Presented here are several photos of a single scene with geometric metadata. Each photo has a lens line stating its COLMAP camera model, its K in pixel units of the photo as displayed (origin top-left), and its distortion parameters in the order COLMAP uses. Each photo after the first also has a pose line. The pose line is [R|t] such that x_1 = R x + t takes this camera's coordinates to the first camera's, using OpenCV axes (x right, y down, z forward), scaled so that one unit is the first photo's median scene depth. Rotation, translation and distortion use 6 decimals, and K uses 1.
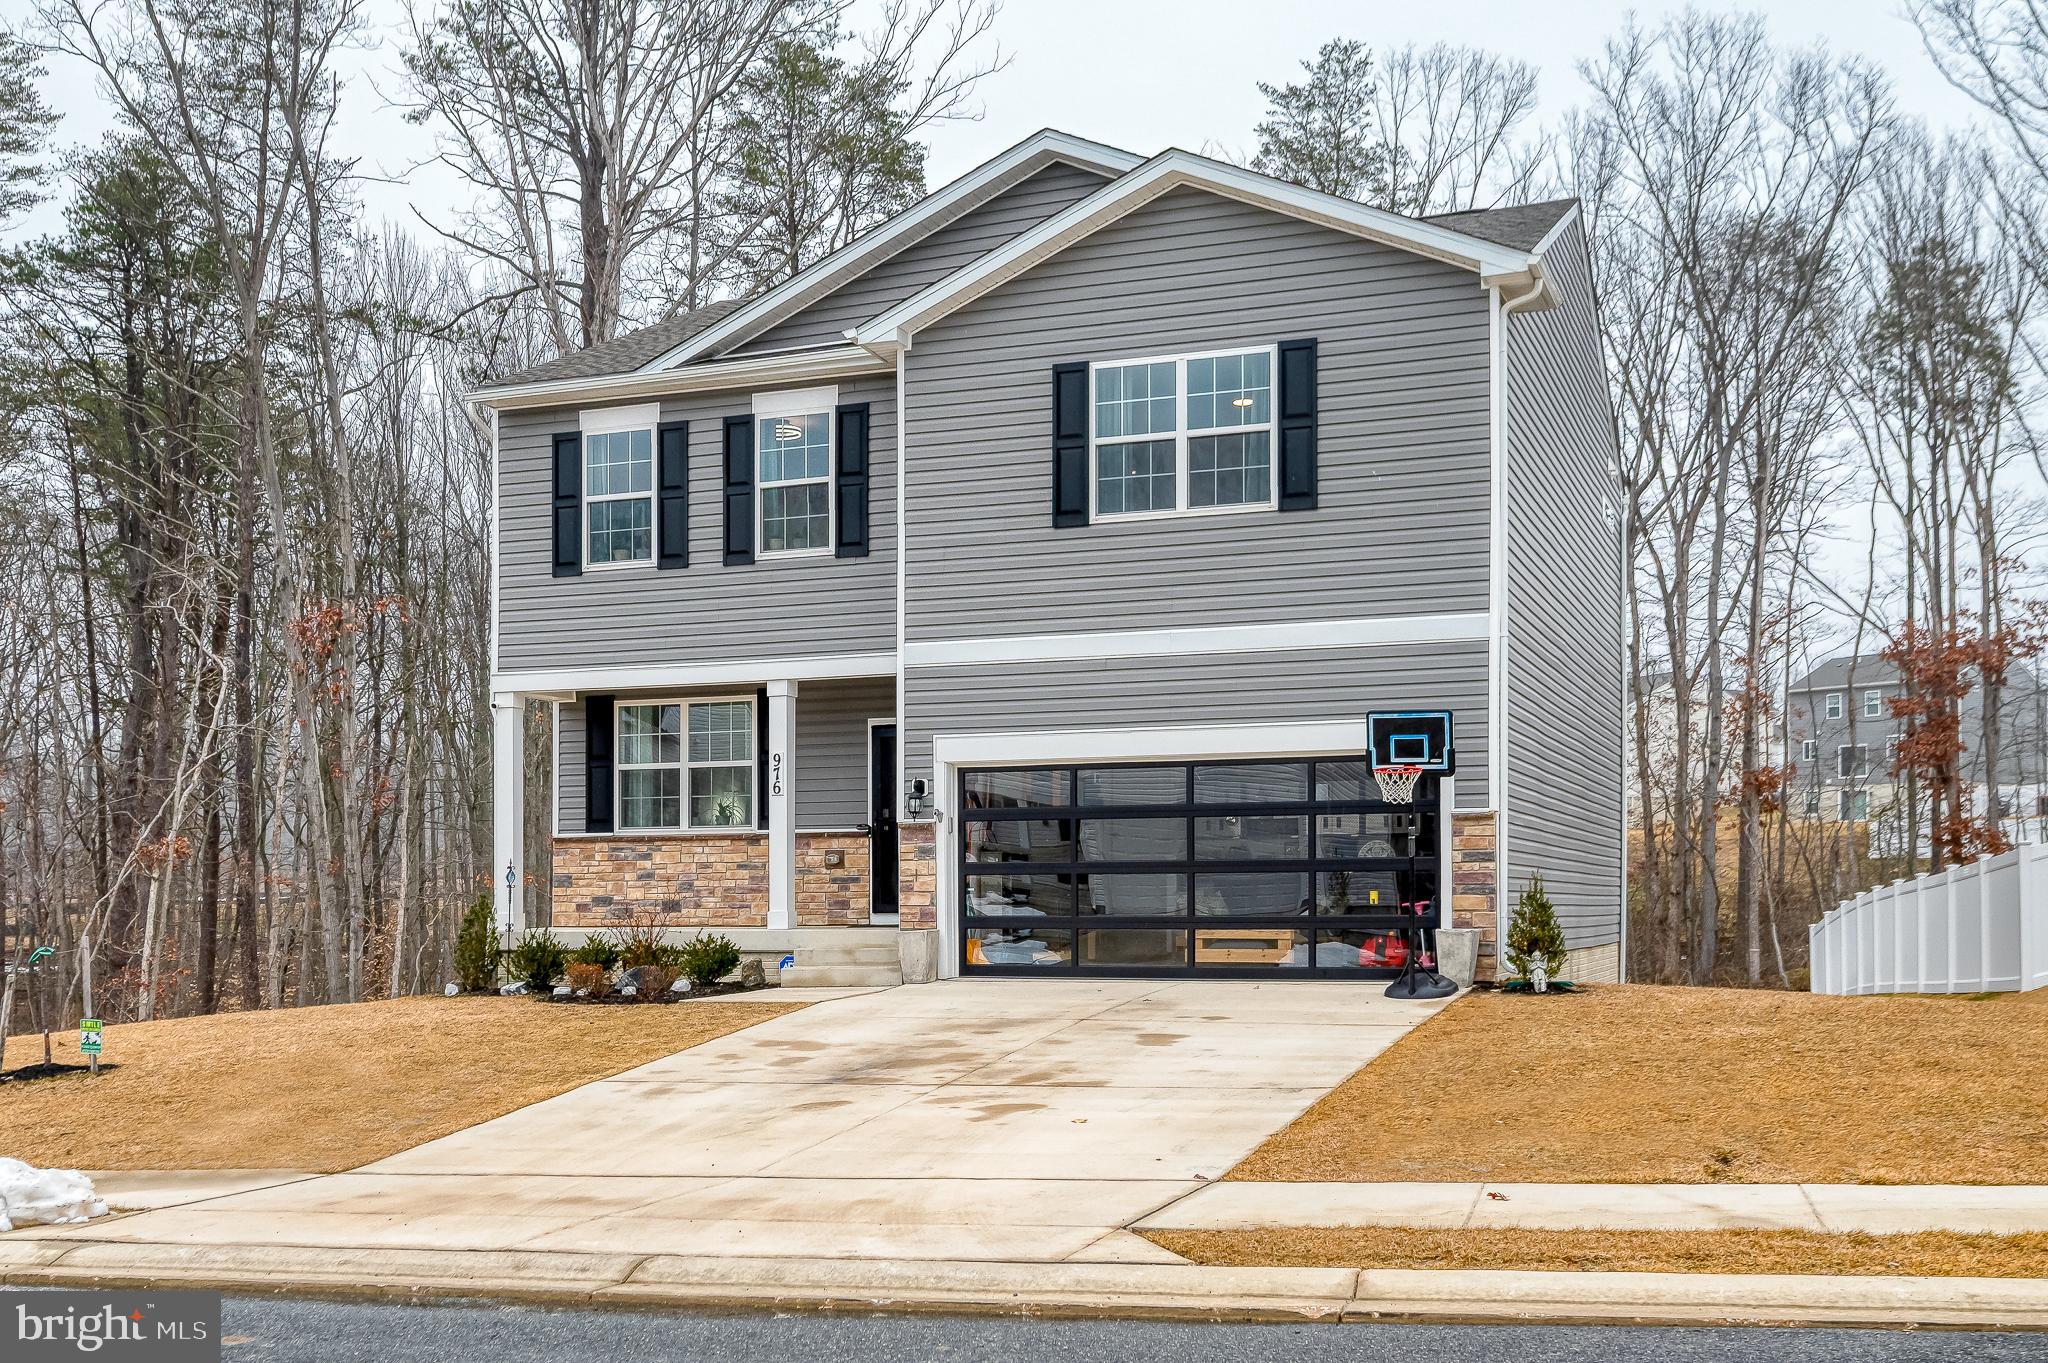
lens RADIAL K [[1821.9, 0, 1149.3], [0, 1821.9, 640.1], [0, 0, 1]] dist [0.000941, 0.002986]
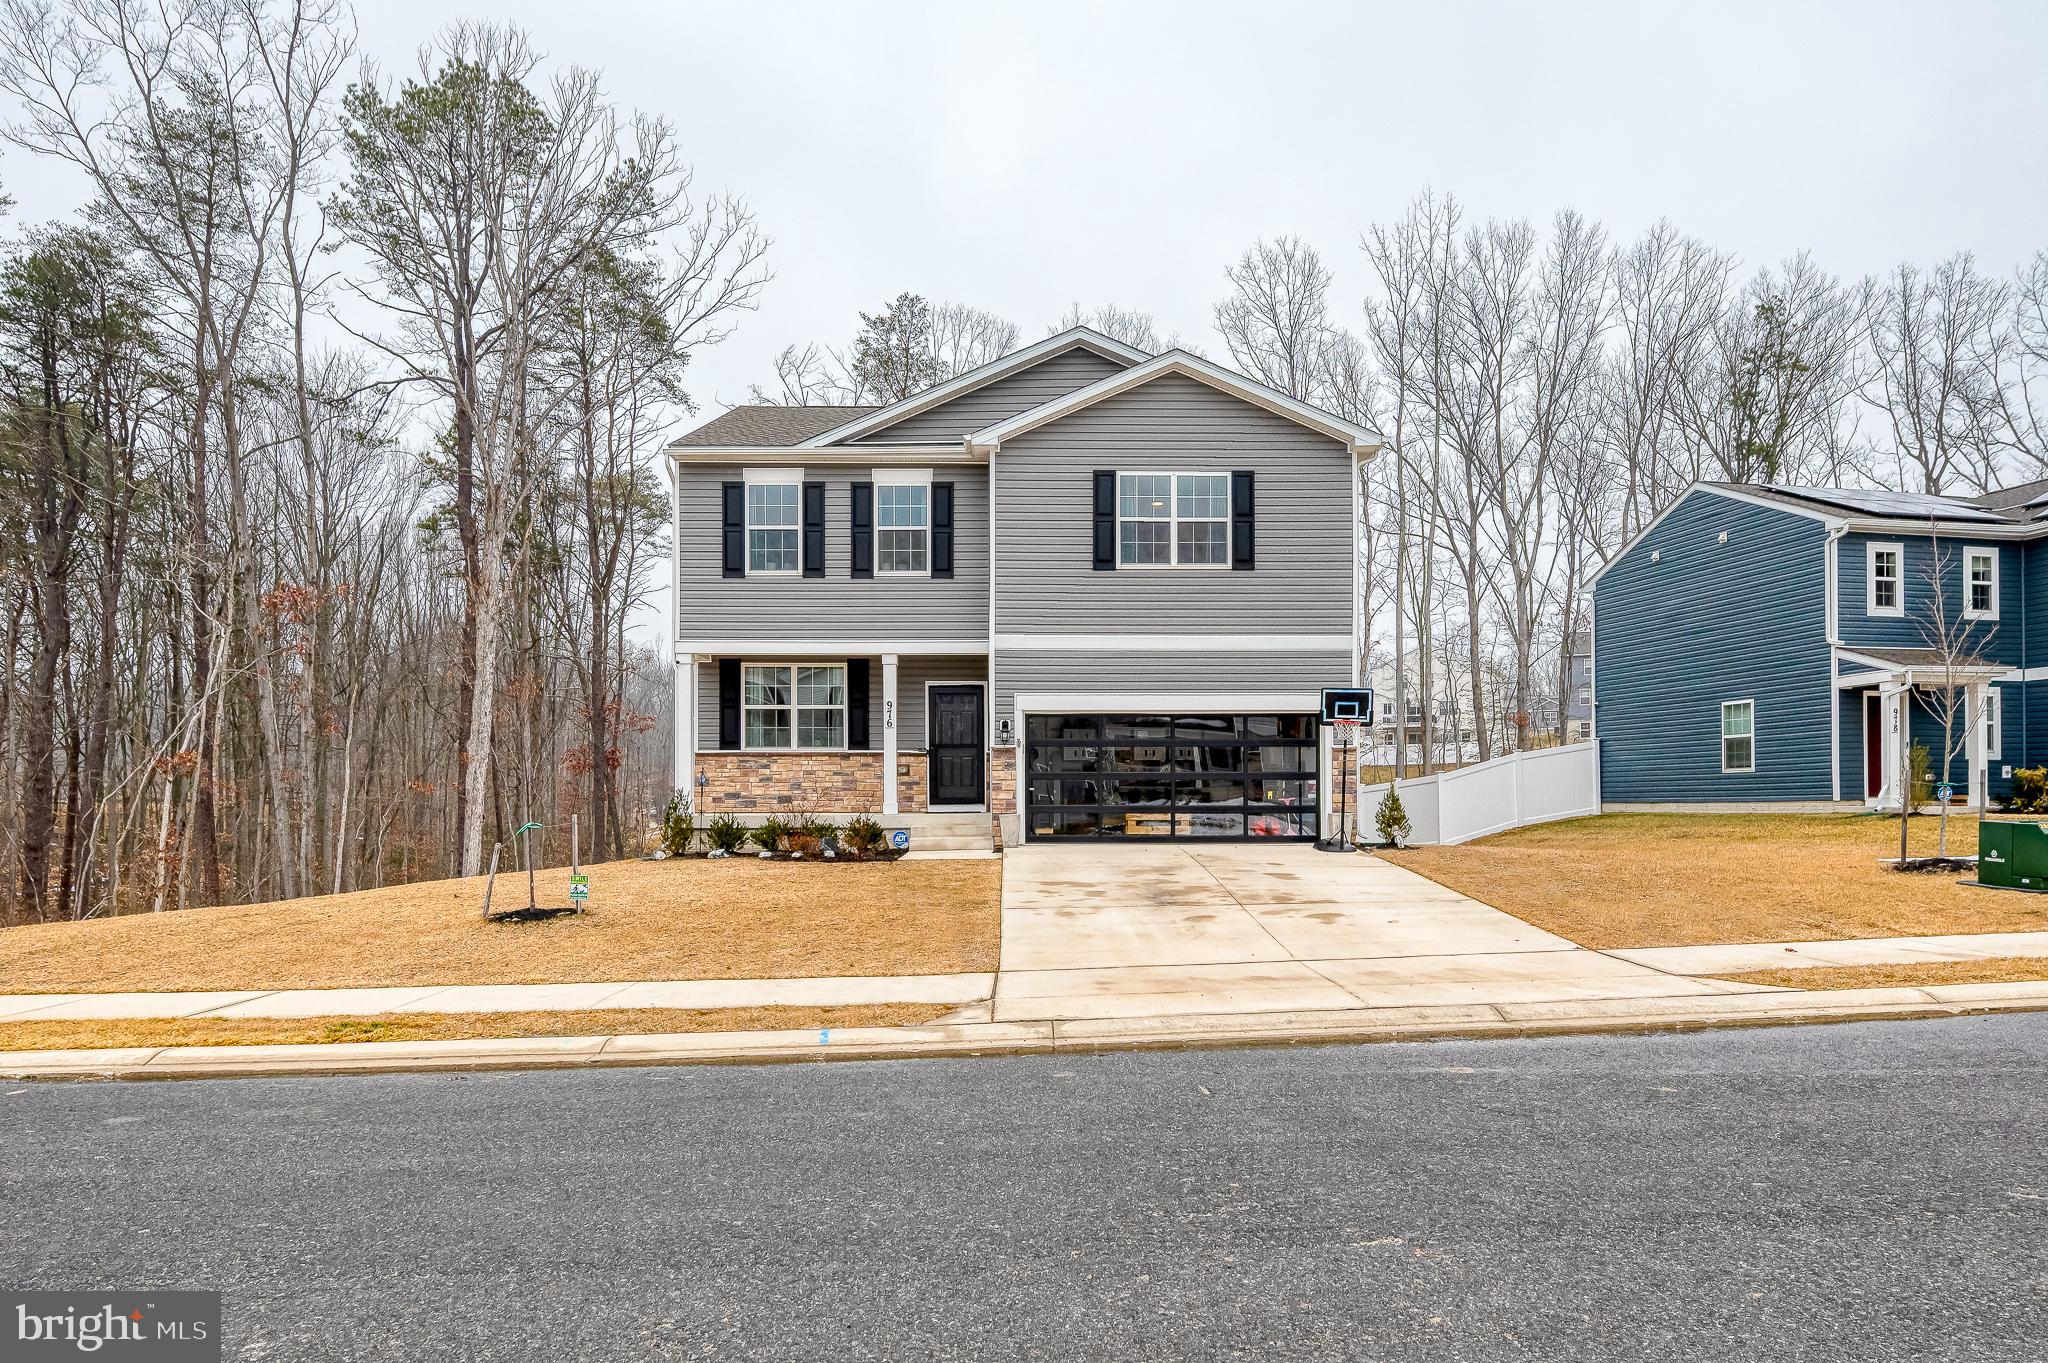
lens RADIAL K [[1070.0, 0, 1032.0], [0, 1070.0, 654.2], [0, 0, 1]] dist [-0.001760, 0.000211]
pose [[0.947400, 0.048874, 0.316297, -0.376087], [-0.049273, 0.998763, -0.006740, 0.022137], [-0.316235, -0.009199, 0.948636, 0.094531]]
